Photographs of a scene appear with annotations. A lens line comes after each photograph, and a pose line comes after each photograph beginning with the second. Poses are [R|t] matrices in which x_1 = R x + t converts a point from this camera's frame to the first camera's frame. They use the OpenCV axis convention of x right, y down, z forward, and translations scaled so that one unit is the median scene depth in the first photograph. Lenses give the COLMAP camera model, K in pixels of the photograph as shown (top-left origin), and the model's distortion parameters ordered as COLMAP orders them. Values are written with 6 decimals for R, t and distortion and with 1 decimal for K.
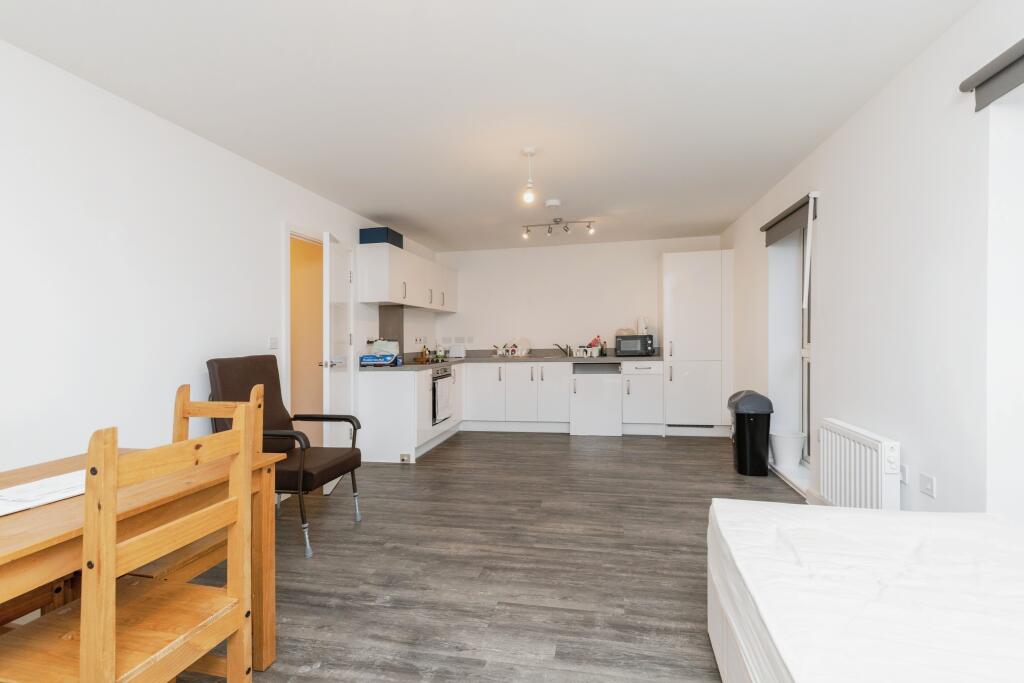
lens RADIAL K [[481.2, 0, 511.2], [0, 481.2, 338.9], [0, 0, 1]] dist [-0.018624, 0.001163]
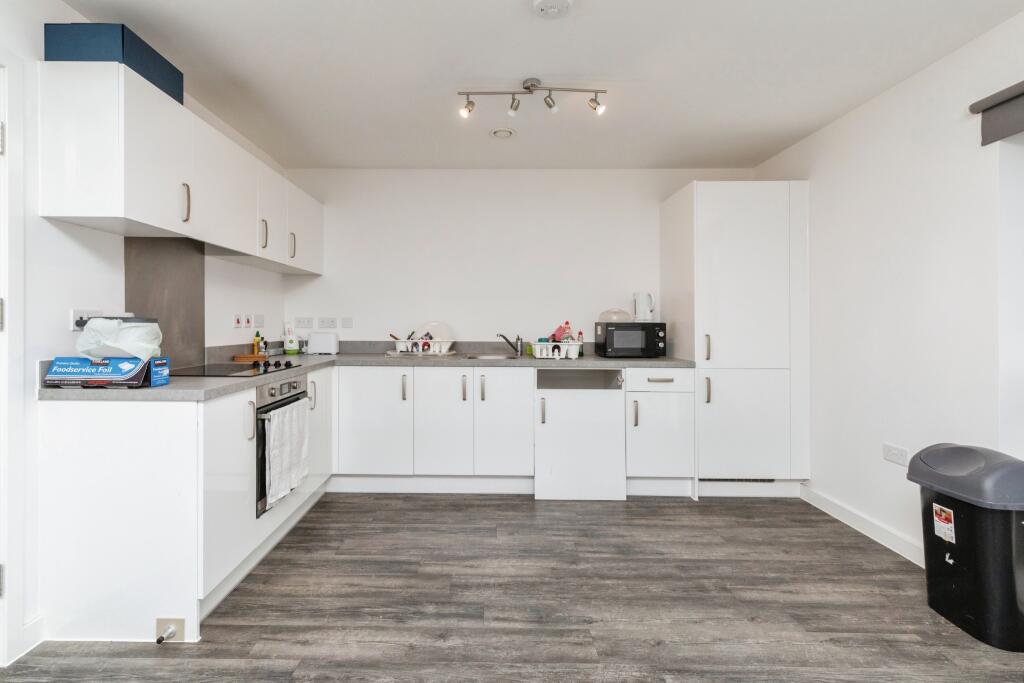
lens RADIAL K [[481.2, 0, 495.3], [0, 481.2, 369.5], [0, 0, 1]] dist [-0.018624, 0.001163]
pose [[0.978283, 0.005397, 0.207205, -0.038089], [-0.024281, 0.995762, 0.088700, 0.001960], [-0.205848, -0.091805, 0.974268, 0.488164]]
